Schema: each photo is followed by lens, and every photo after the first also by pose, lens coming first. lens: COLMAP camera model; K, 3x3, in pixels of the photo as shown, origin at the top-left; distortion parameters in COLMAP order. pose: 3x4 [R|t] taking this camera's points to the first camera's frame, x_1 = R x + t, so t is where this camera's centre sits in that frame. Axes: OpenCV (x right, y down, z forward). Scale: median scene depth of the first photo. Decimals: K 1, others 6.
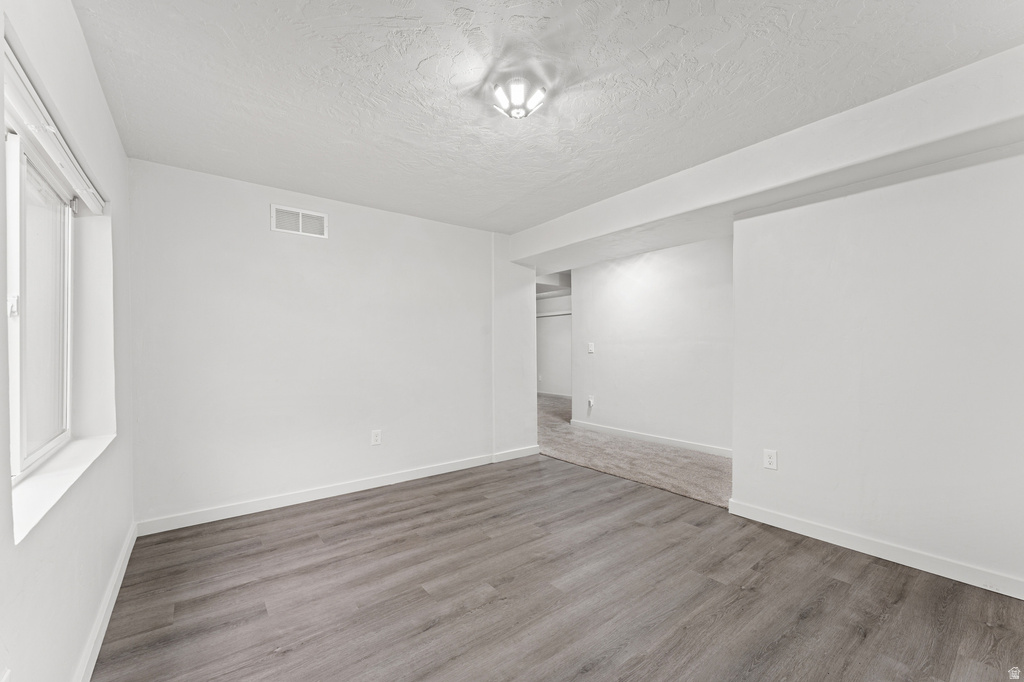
lens RADIAL K [[407.2, 0, 512.2], [0, 407.2, 345.6], [0, 0, 1]] dist [-0.003344, -0.000105]
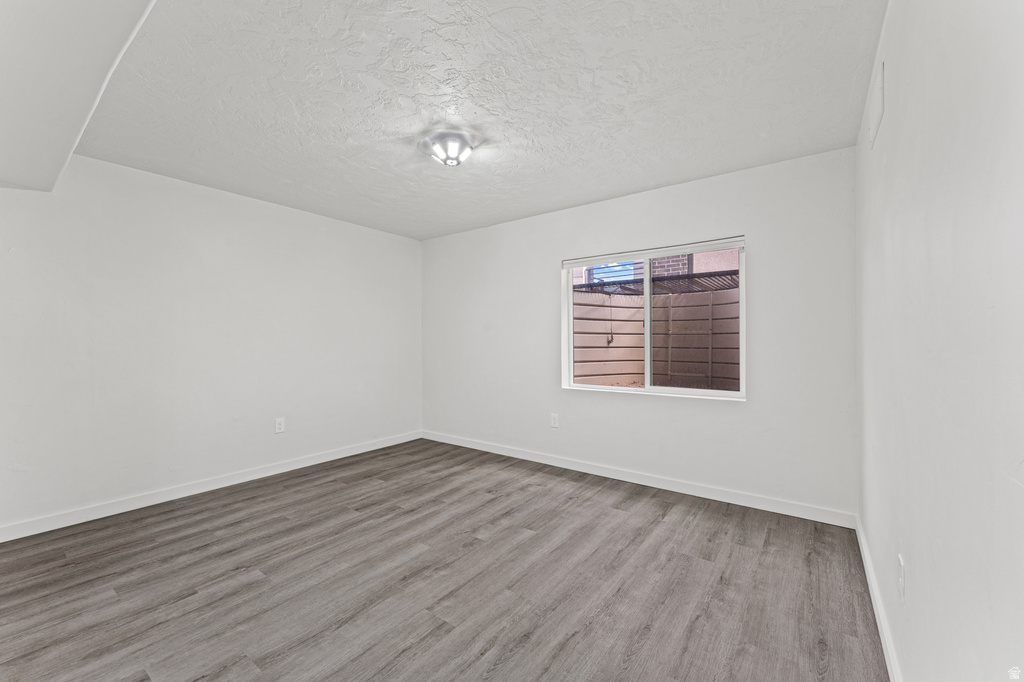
lens RADIAL K [[407.2, 0, 512.2], [0, 407.2, 345.6], [0, 0, 1]] dist [-0.003344, -0.000105]
pose [[-0.961834, 0.008813, -0.273491, 0.165221], [0.008874, 0.999960, 0.001012, 0.018379], [0.273489, -0.001454, -0.961874, 2.003869]]
